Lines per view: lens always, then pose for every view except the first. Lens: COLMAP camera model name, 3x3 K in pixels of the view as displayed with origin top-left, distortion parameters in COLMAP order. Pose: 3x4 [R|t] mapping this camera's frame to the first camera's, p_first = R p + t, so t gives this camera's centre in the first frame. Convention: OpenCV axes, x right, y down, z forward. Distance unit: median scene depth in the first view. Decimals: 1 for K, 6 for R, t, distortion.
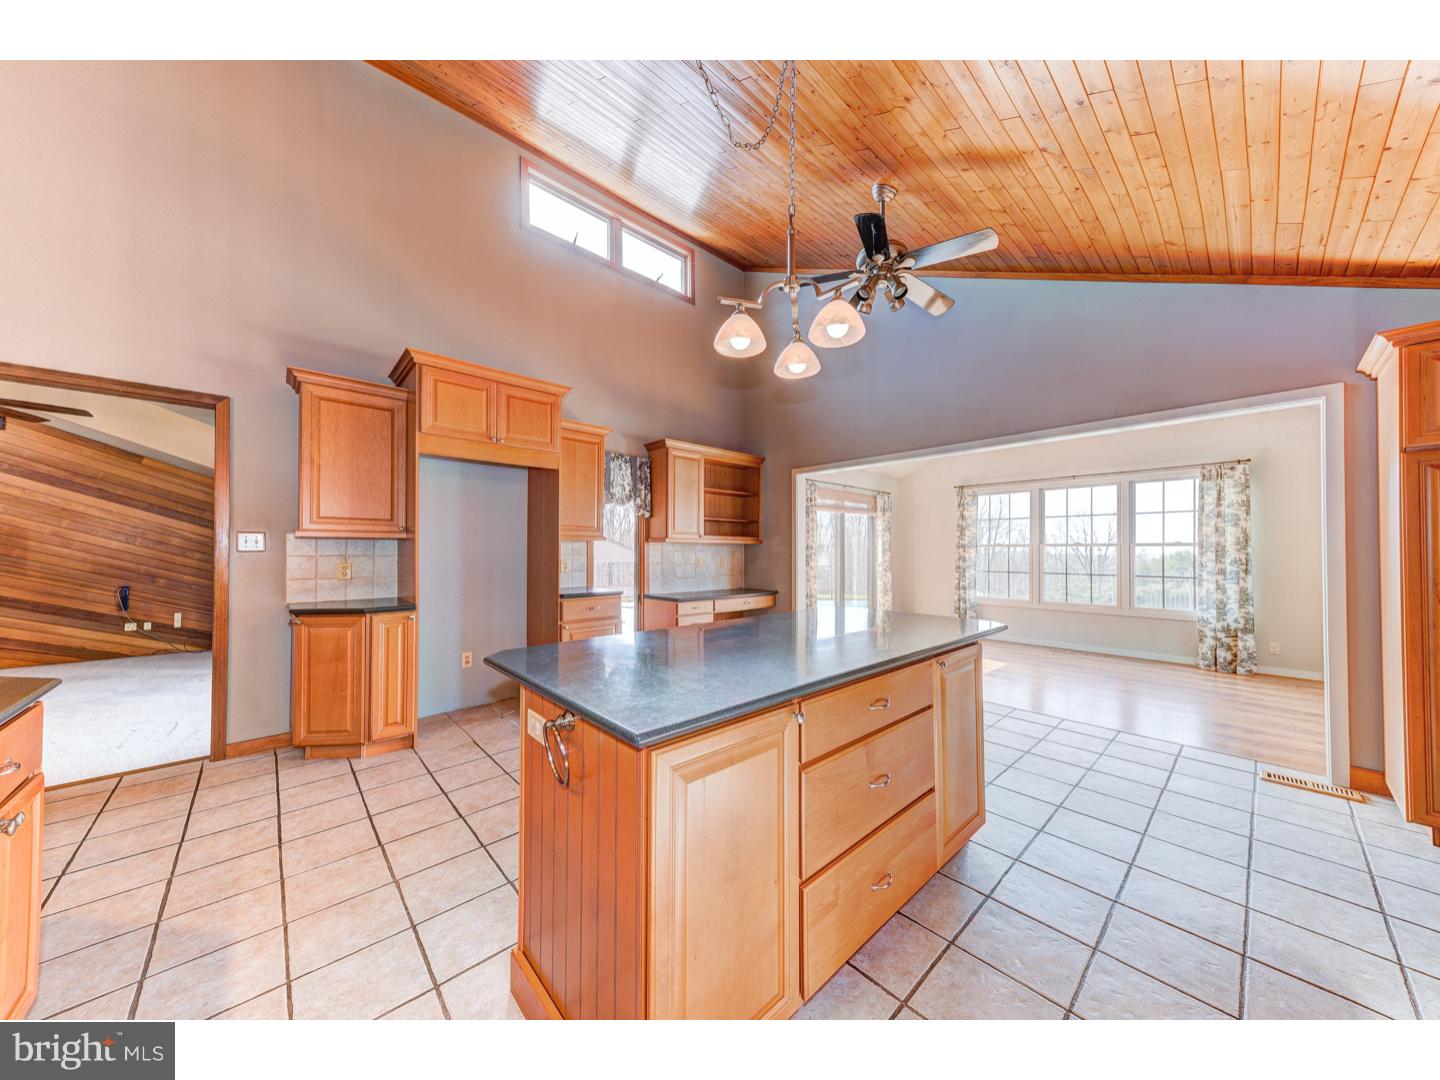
lens RADIAL K [[463.6, 0, 716.3], [0, 463.6, 544.0], [0, 0, 1]] dist [-0.007863, -0.000238]
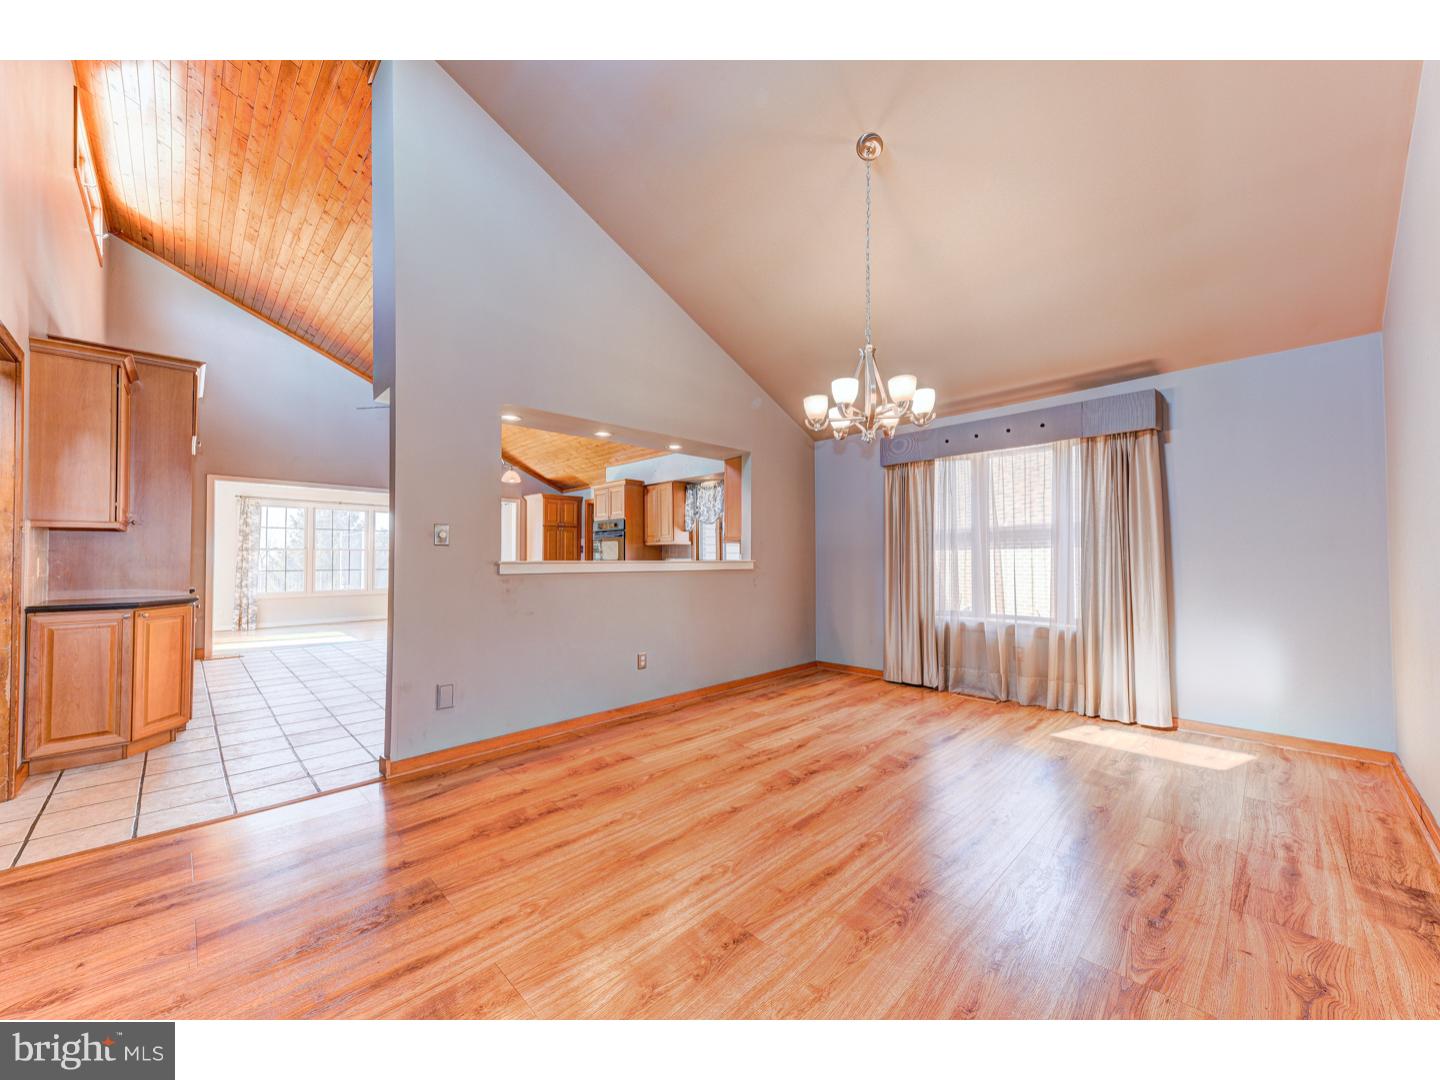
lens RADIAL K [[546.8, 0, 720.3], [0, 546.8, 547.6], [0, 0, 1]] dist [0.000763, -0.000081]
pose [[-0.078231, 0.020782, 0.996719, -1.273919], [-0.013538, 0.999668, -0.021906, 0.019853], [-0.996843, -0.015207, -0.077924, -0.083190]]
